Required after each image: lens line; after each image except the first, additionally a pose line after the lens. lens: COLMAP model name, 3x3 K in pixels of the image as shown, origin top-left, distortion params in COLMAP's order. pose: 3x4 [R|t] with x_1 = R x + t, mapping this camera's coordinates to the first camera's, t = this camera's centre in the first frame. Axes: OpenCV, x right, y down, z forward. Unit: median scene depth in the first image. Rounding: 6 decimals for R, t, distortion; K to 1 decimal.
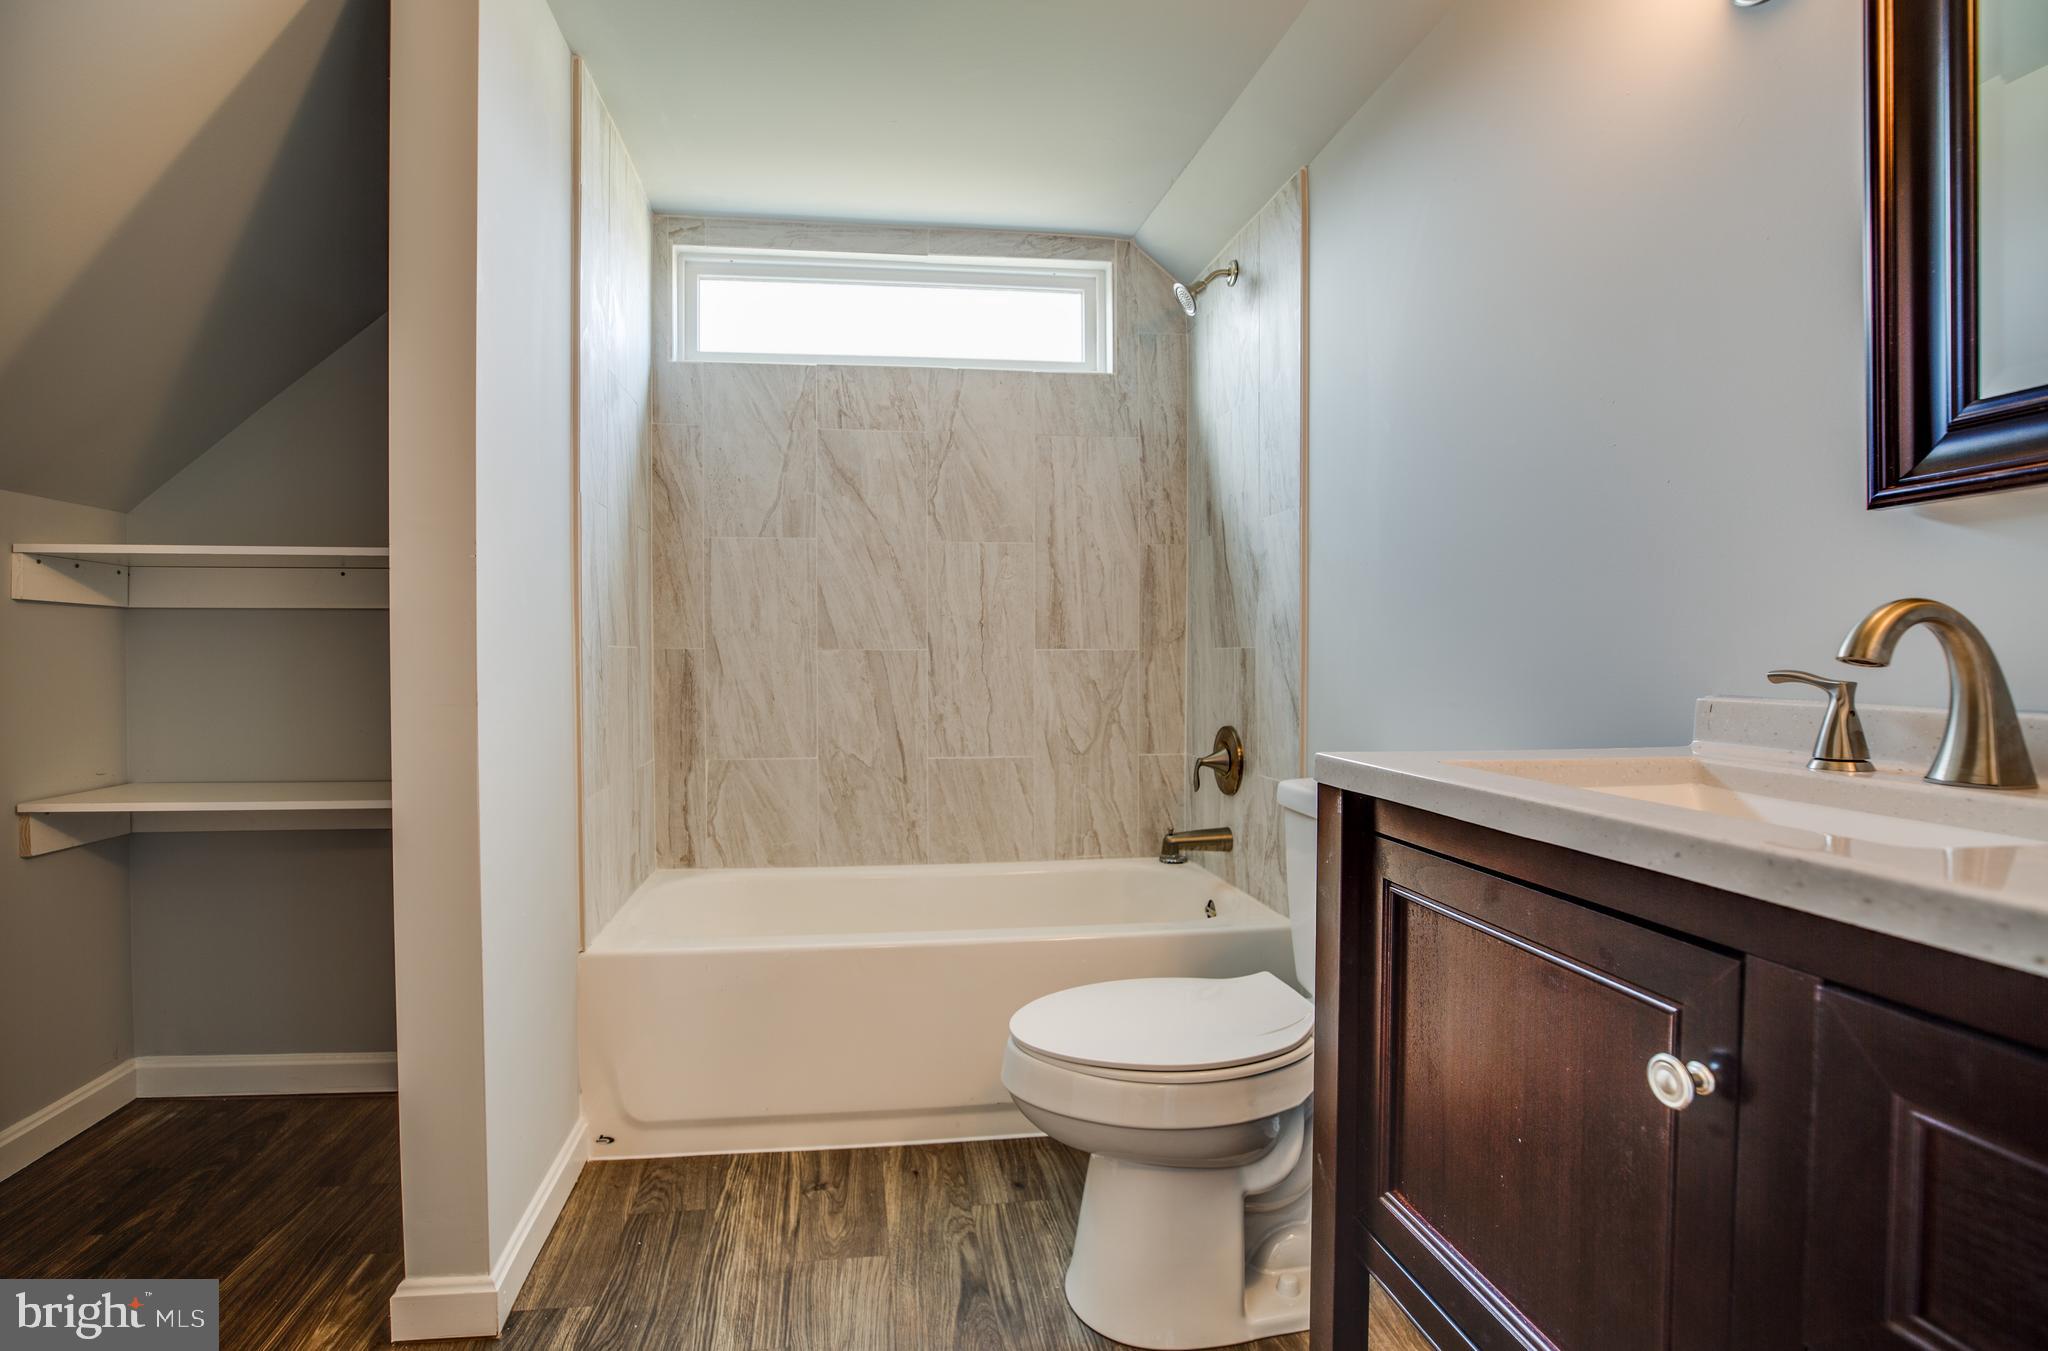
lens RADIAL K [[1062.7, 0, 1024.0], [0, 1062.7, 675.5], [0, 0, 1]] dist [-0.001422, 0.024676]
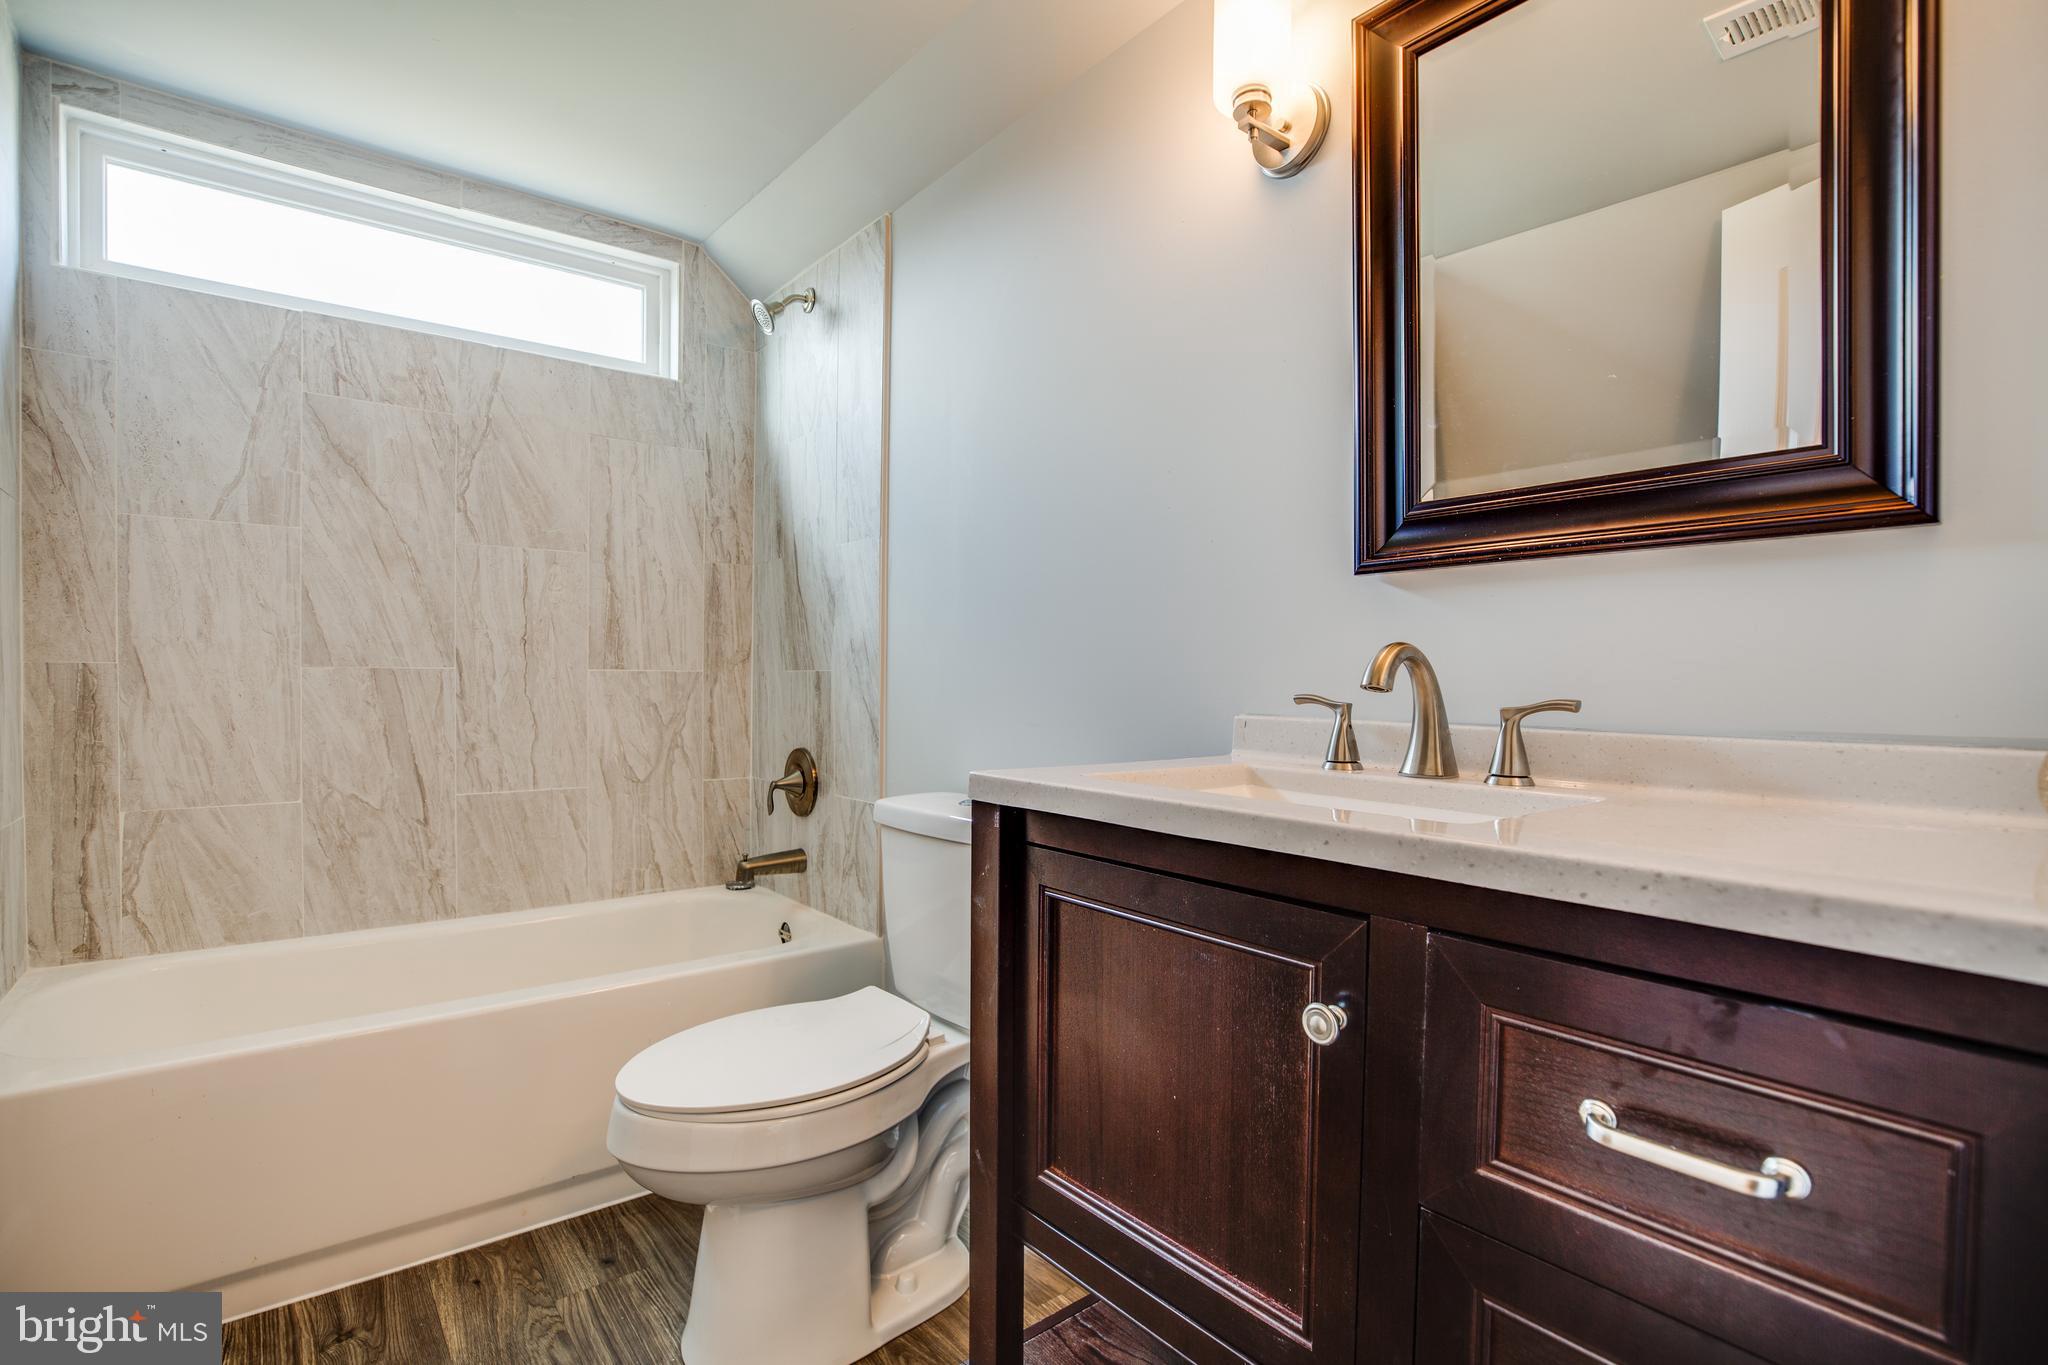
lens RADIAL K [[1023.6, 0, 1023.4], [0, 1023.6, 694.1], [0, 0, 1]] dist [0.000014, 0.014505]
pose [[0.863144, 0.000458, 0.504957, -0.119540], [0.000666, 0.999998, -0.002044, -0.001571], [-0.504957, 0.002100, 0.863142, 0.056254]]
